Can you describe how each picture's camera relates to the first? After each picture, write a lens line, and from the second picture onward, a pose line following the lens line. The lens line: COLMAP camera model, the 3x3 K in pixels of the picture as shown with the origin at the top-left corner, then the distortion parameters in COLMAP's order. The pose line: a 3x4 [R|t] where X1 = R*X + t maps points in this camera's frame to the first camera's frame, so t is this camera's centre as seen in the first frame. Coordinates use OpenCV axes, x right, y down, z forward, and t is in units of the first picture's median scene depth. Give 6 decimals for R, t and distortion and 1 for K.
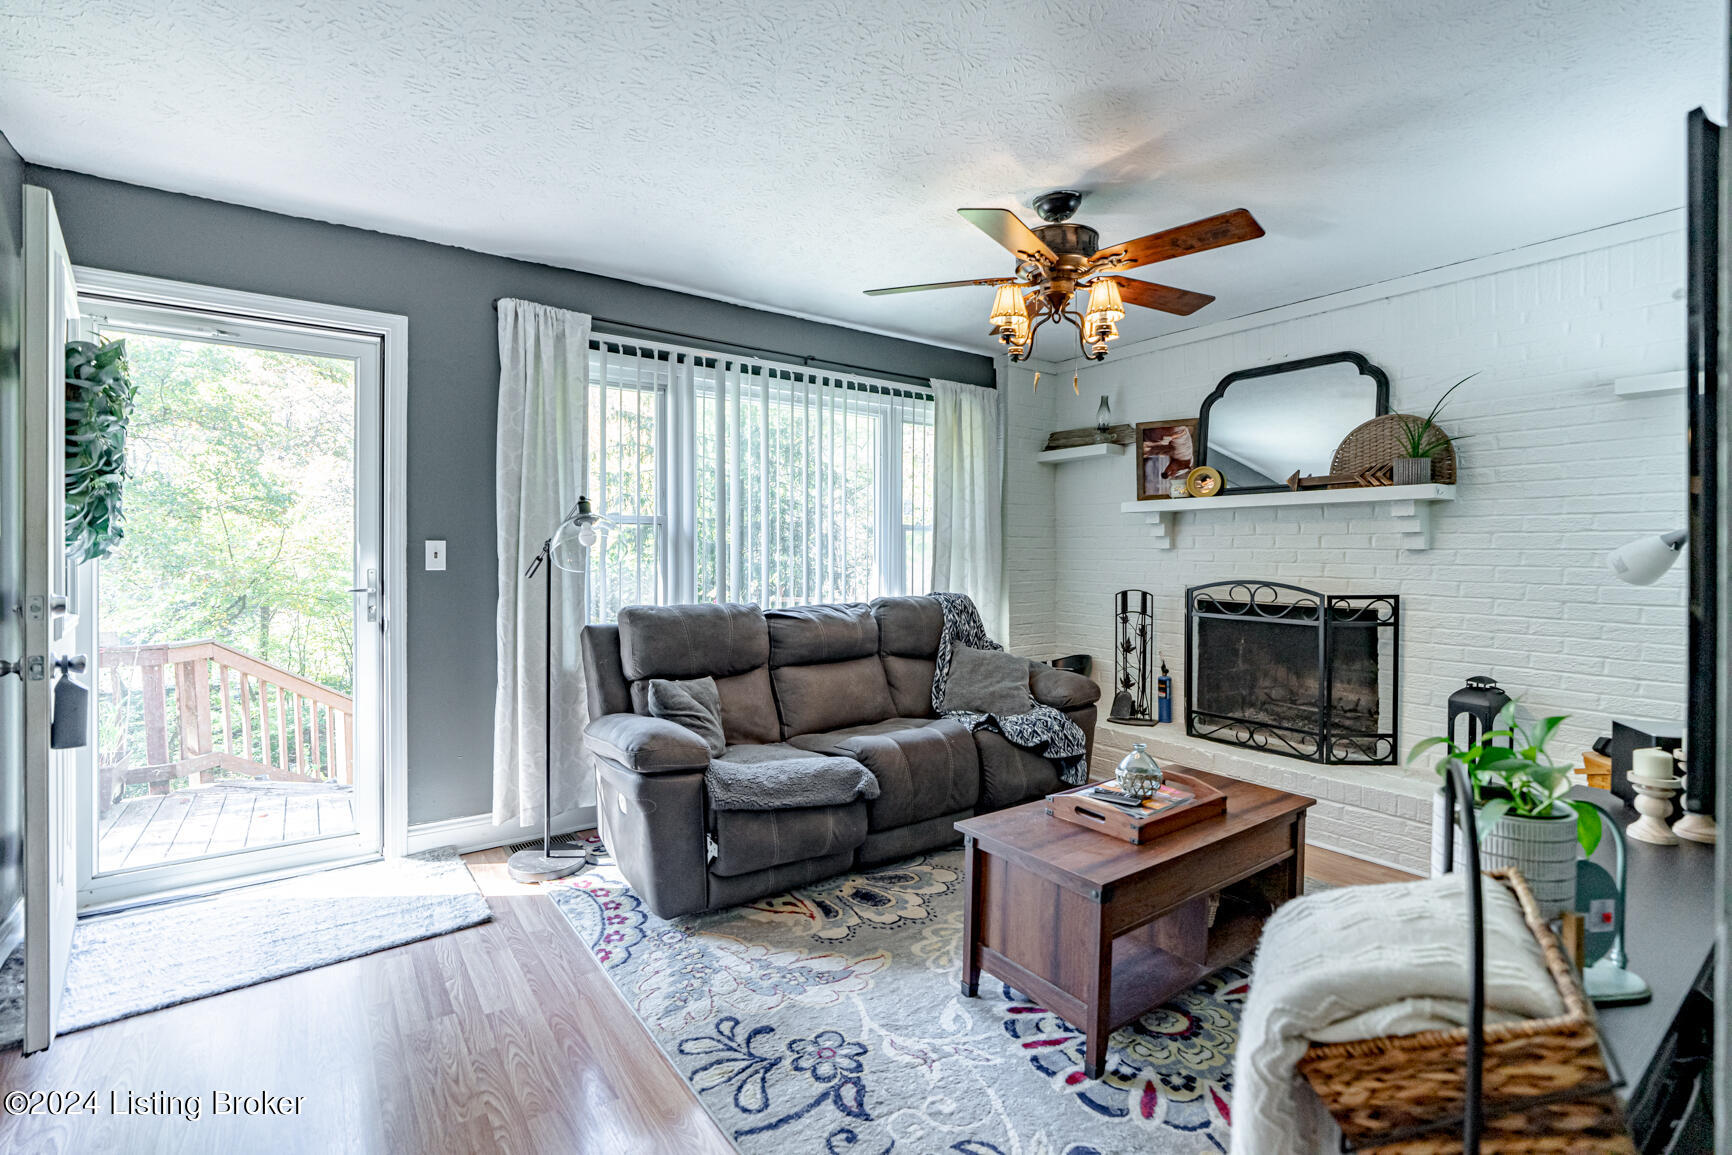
lens RADIAL K [[788.0, 0, 864.9], [0, 788.0, 564.0], [0, 0, 1]] dist [-0.003533, 0.000162]
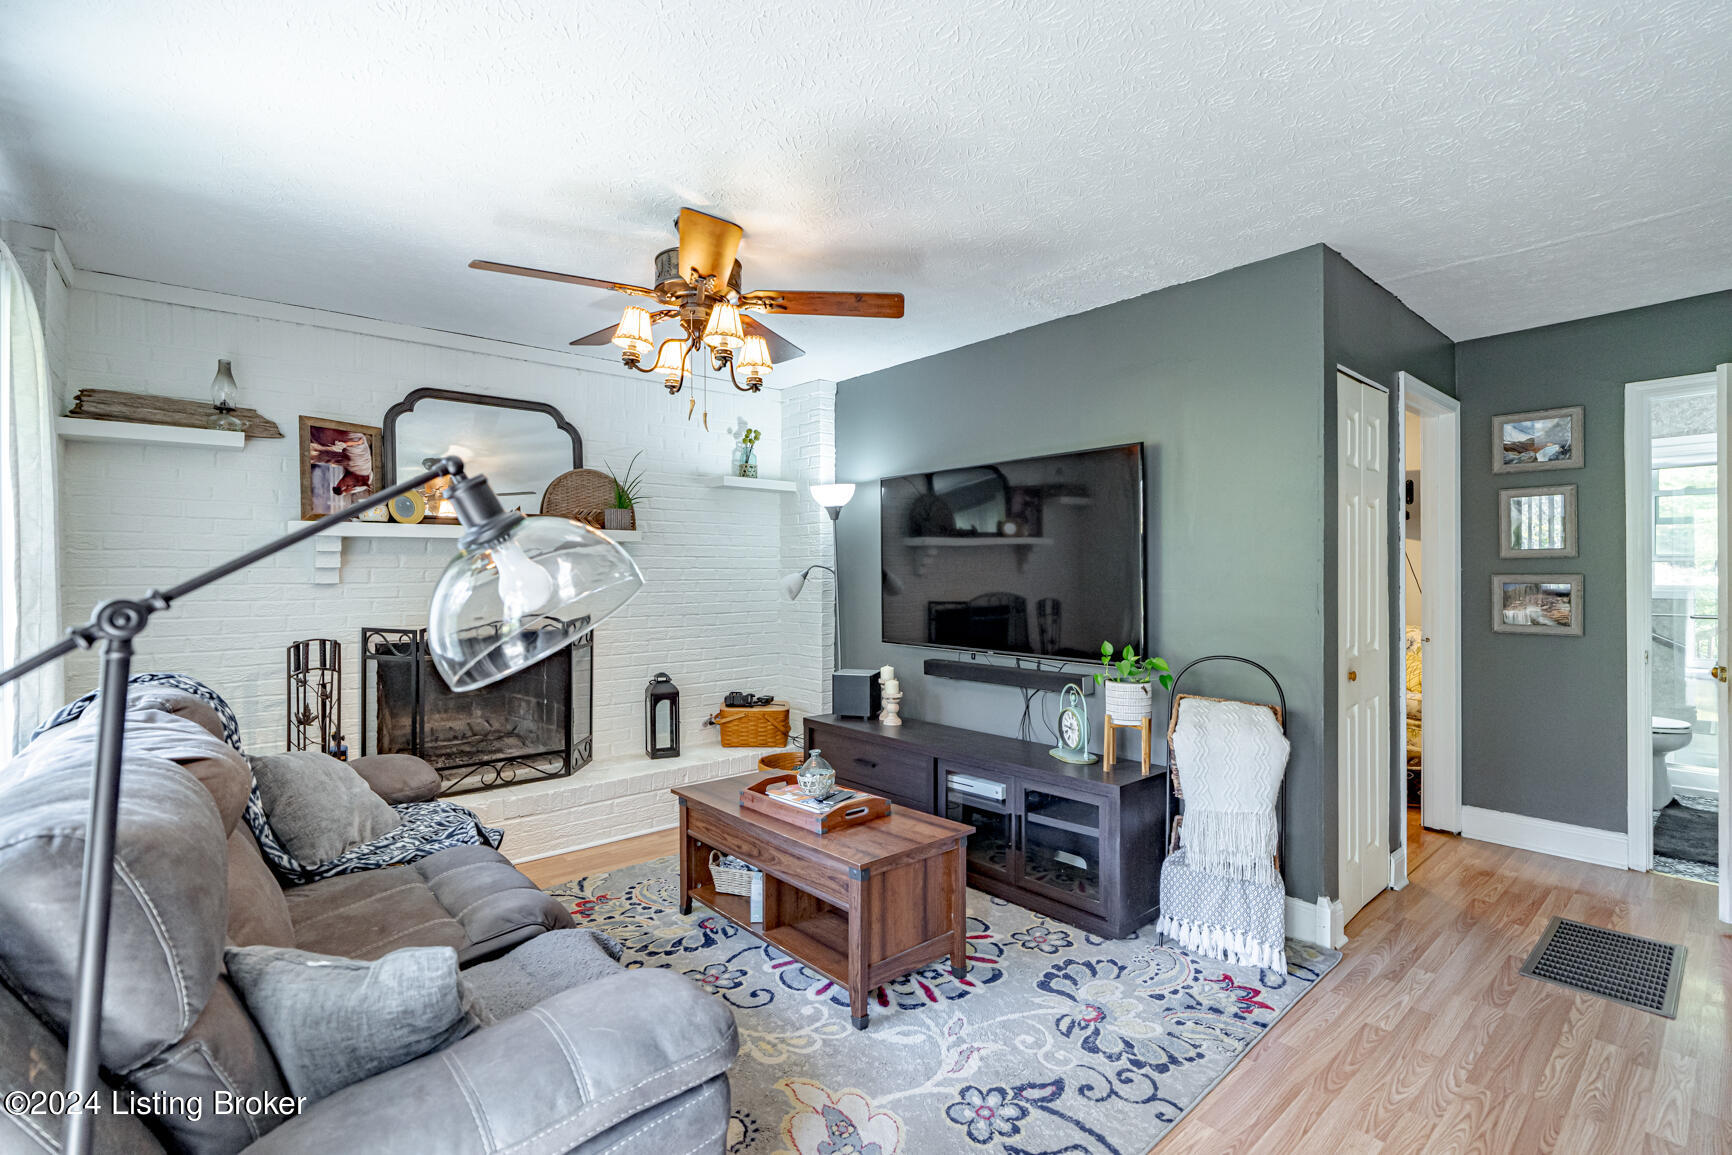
lens RADIAL K [[788.0, 0, 863.4], [0, 788.0, 570.9], [0, 0, 1]] dist [-0.003533, 0.000162]
pose [[-0.089080, -0.004436, 0.996015, -0.467542], [0.019925, 0.999782, 0.006235, -0.027631], [-0.995825, 0.020401, -0.088972, 0.569535]]
